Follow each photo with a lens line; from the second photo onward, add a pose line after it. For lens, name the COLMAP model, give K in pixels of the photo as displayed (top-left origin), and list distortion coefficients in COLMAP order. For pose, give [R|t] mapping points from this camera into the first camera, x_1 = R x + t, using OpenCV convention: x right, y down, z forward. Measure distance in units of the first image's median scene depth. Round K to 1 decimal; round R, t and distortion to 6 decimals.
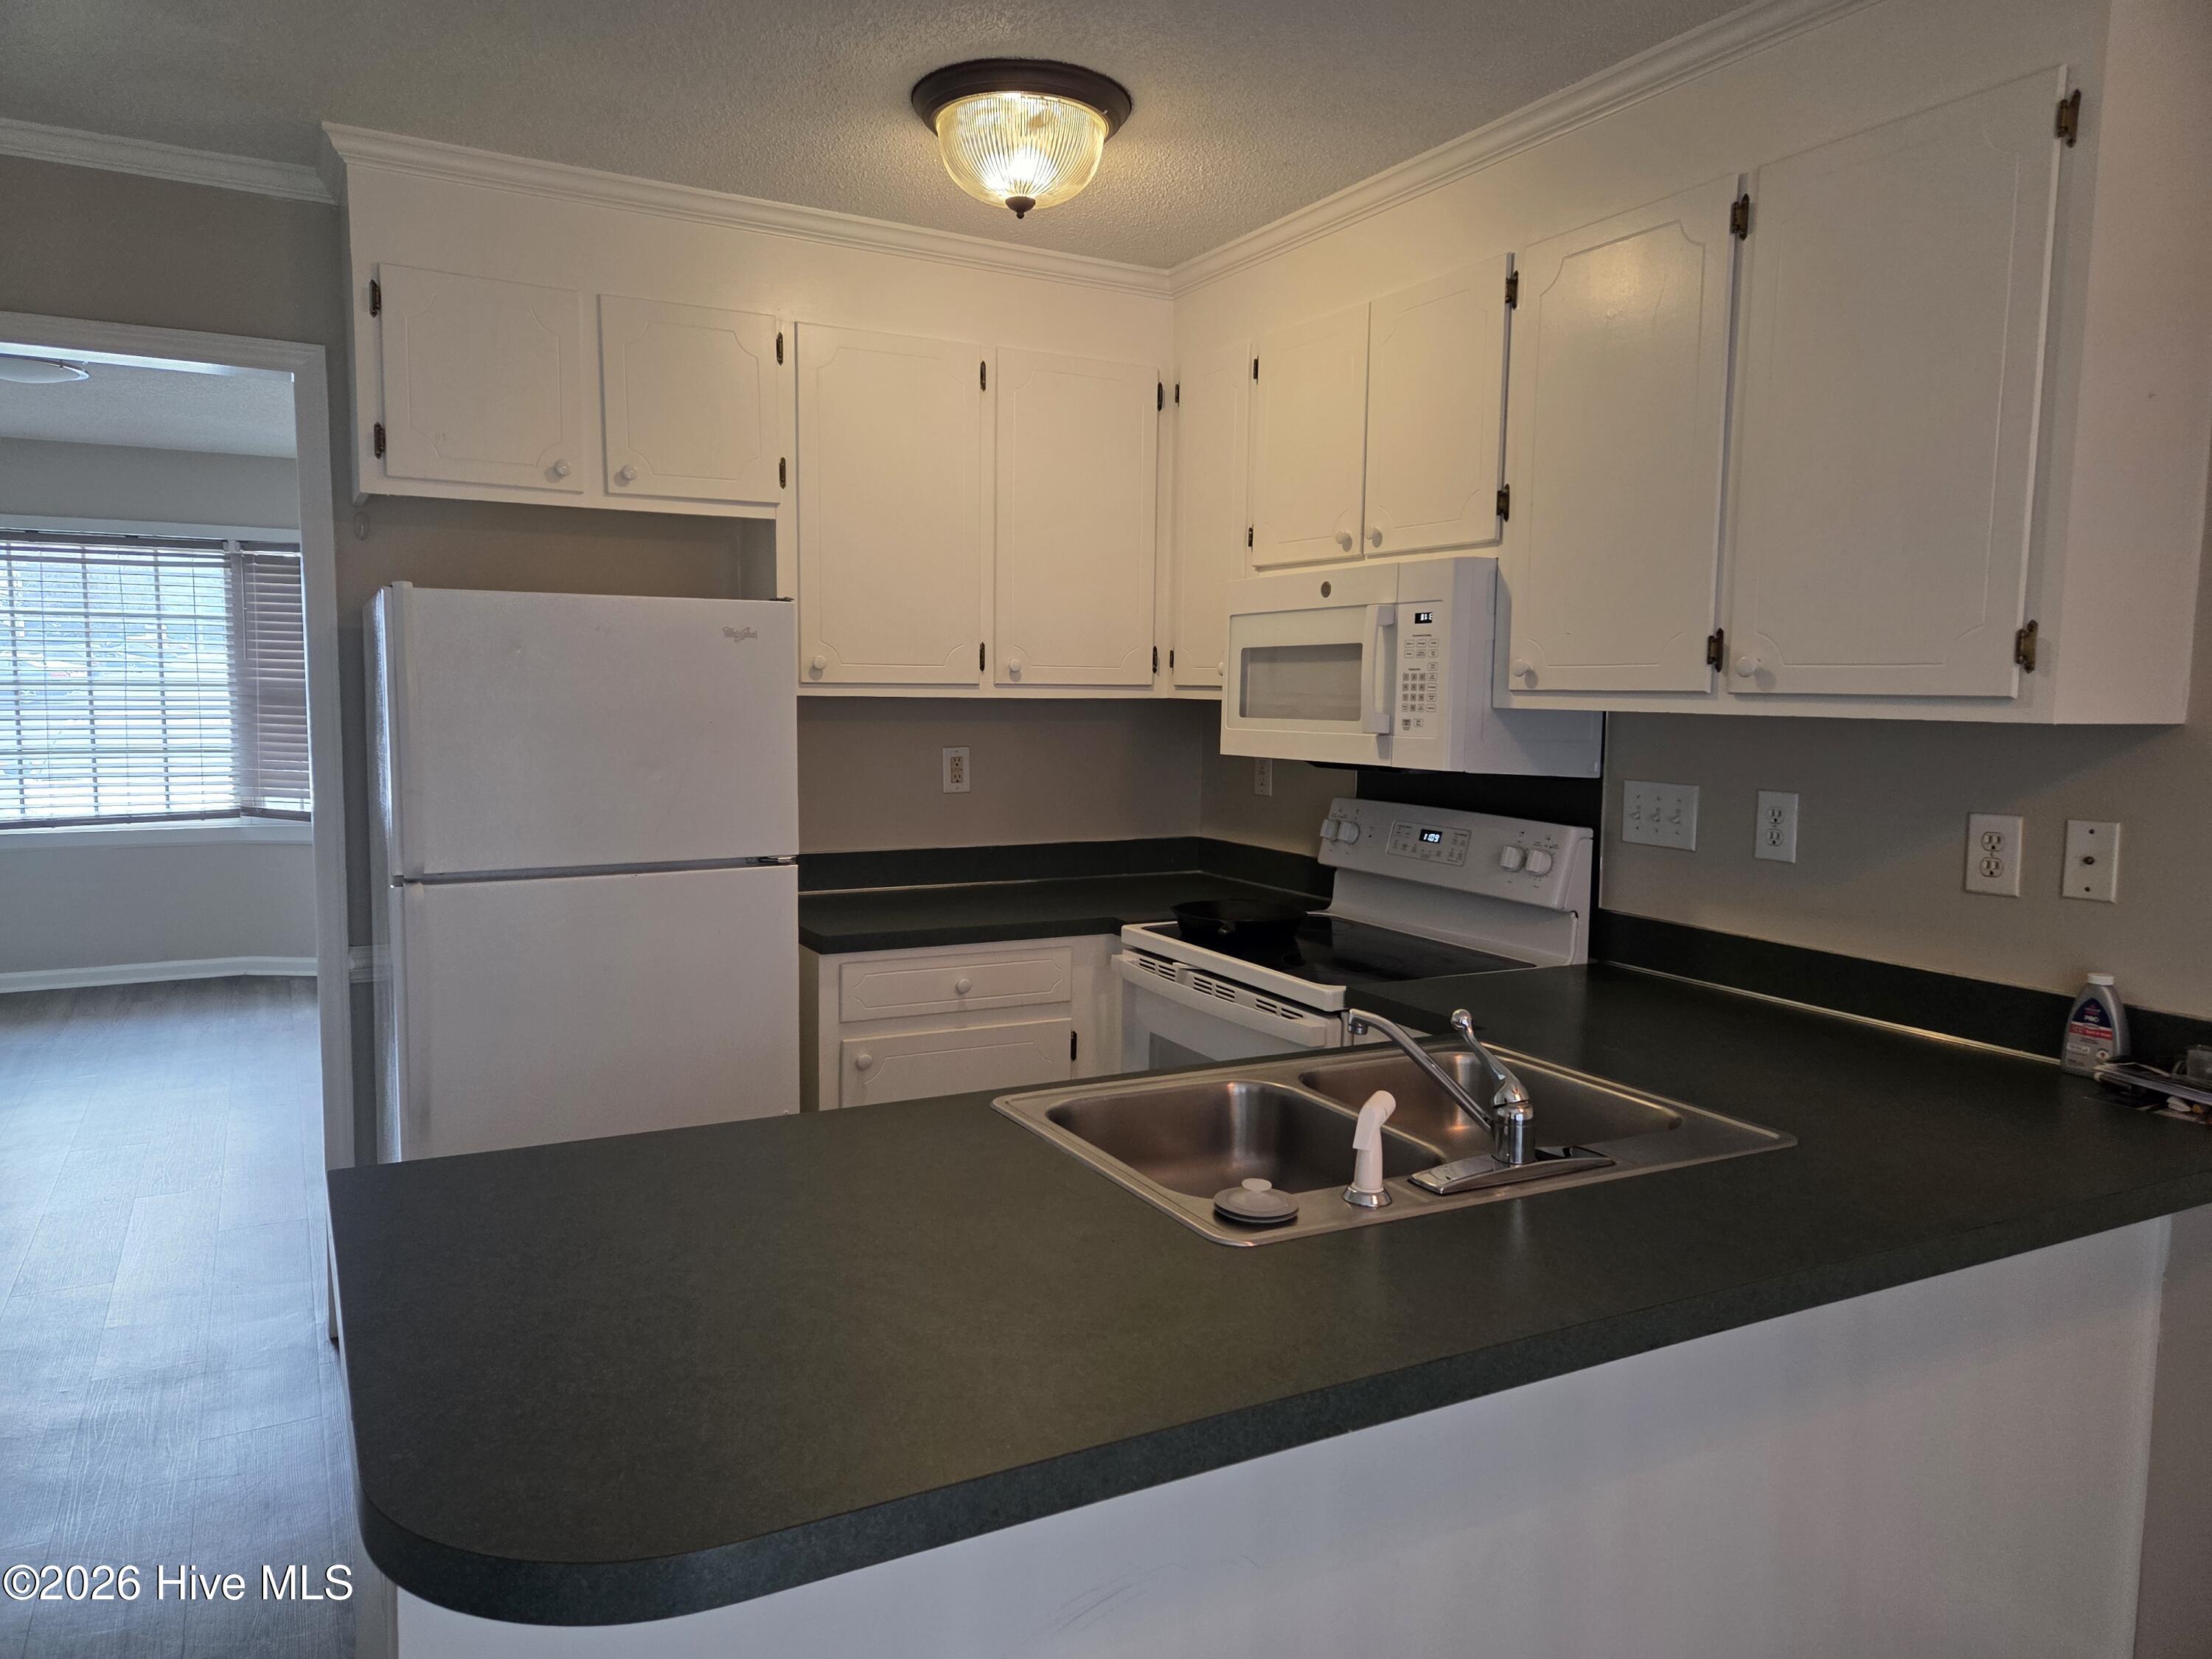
lens RADIAL K [[1464.3, 0, 1073.9], [0, 1464.3, 811.5], [0, 0, 1]] dist [0.068043, -0.049561]
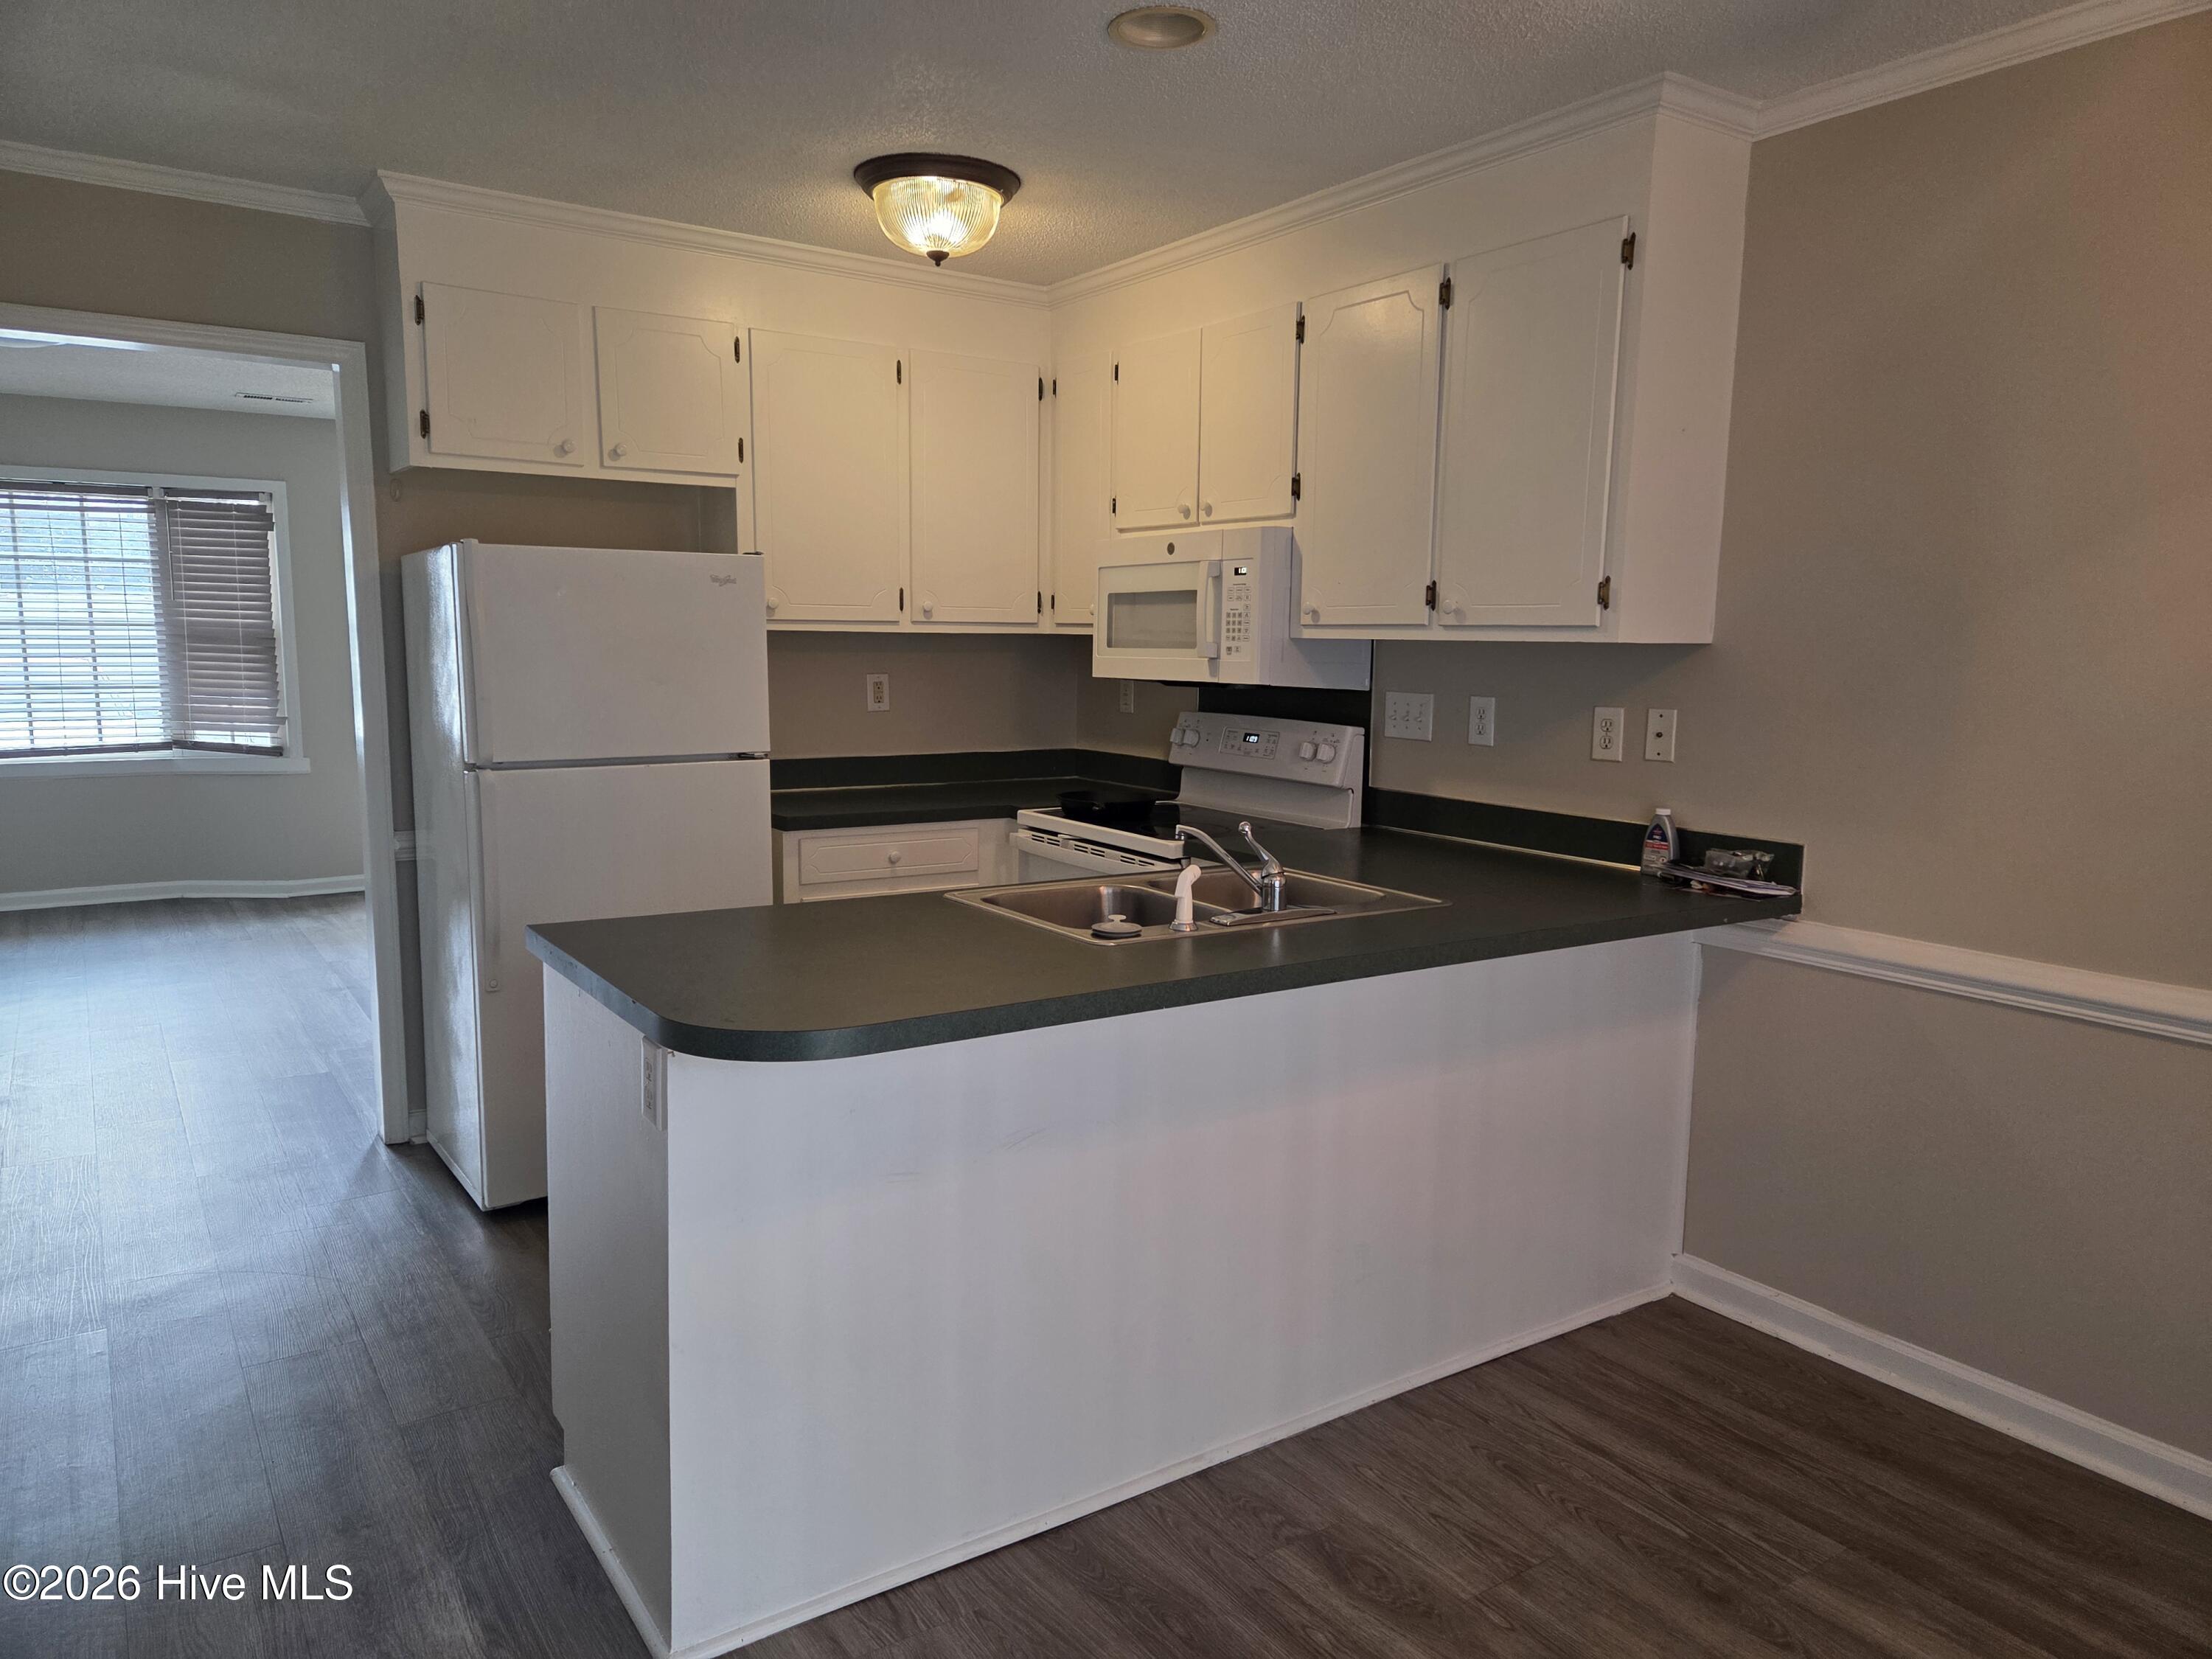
lens RADIAL K [[1464.3, 0, 1102.6], [0, 1464.3, 824.3], [0, 0, 1]] dist [0.068043, -0.049561]
pose [[0.994208, -0.013782, 0.106583, -0.035515], [0.009064, 0.998963, 0.044622, 0.039614], [-0.107088, -0.043398, 0.993302, -0.336874]]
